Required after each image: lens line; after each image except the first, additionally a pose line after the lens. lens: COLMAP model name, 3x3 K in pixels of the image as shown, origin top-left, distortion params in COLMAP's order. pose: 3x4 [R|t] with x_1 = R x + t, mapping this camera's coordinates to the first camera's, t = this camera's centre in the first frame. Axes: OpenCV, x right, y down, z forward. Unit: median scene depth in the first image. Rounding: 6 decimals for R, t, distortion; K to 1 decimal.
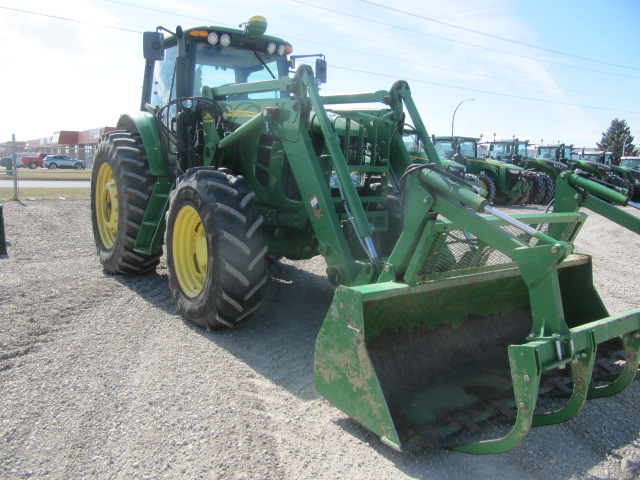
lens RADIAL K [[525.6, 0, 319.3], [0, 525.6, 242.5], [0, 0, 1]] dist [-0.057972, 0.030615]
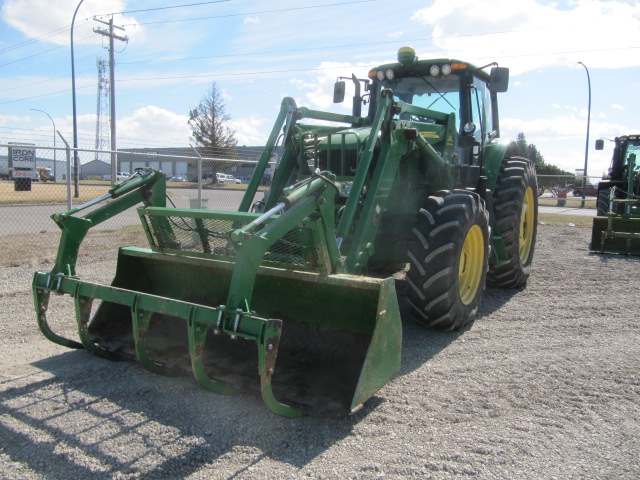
lens RADIAL K [[525.6, 0, 318.2], [0, 525.6, 238.4], [0, 0, 1]] dist [-0.057972, 0.030615]
pose [[0.379286, 0.079228, -0.921881, 0.825358], [-0.147057, 0.988825, 0.024478, -0.028332], [0.913519, 0.126284, 0.386699, 0.426301]]
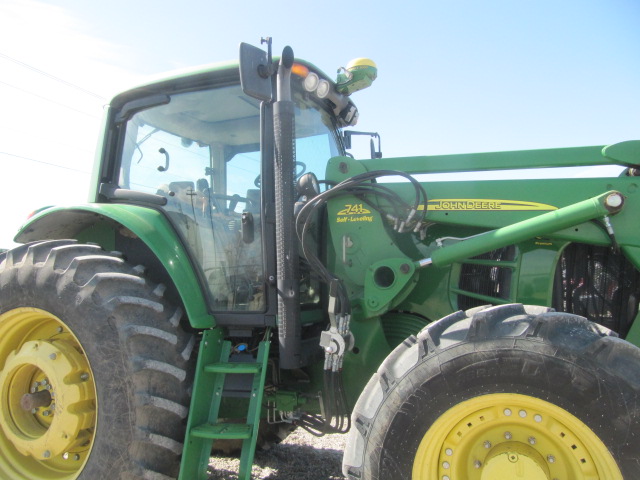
lens RADIAL K [[525.6, 0, 319.9], [0, 525.6, 239.9], [0, 0, 1]] dist [-0.057972, 0.030615]
pose [[0.848645, -0.009664, 0.528875, -0.477575], [0.125104, 0.975134, -0.182927, -0.105250], [-0.513956, 0.221404, 0.828752, 0.517789]]
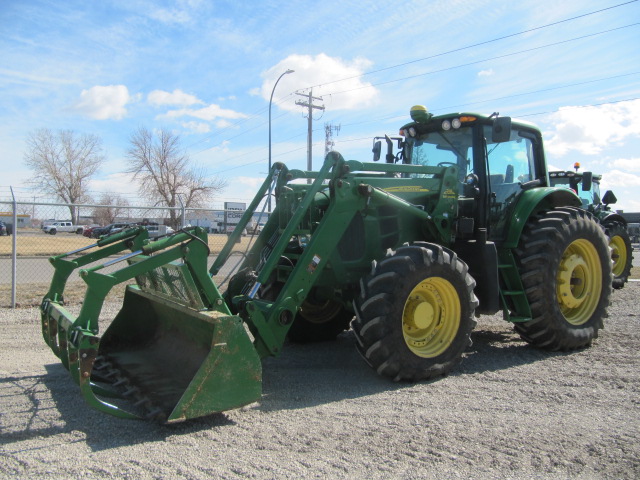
lens RADIAL K [[525.6, 0, 317.4], [0, 525.6, 236.3], [0, 0, 1]] dist [-0.057972, 0.030615]
pose [[-0.028875, -0.018836, -0.999406, 0.993783], [-0.164453, 0.986288, -0.013837, -0.089830], [0.985962, 0.163956, -0.031577, 0.819873]]
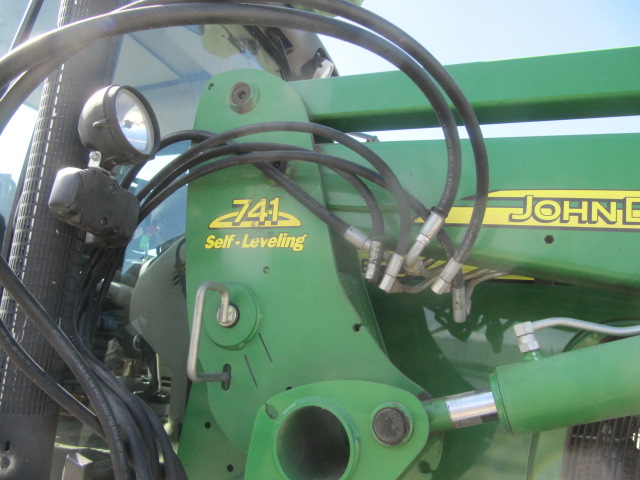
lens RADIAL K [[525.6, 0, 318.7], [0, 525.6, 237.9], [0, 0, 1]] dist [-0.057972, 0.030615]
pose [[0.858553, 0.138436, 0.493682, -0.254143], [0.035951, 0.944236, -0.327301, -0.157028], [-0.511462, 0.298754, 0.805700, 0.761434]]
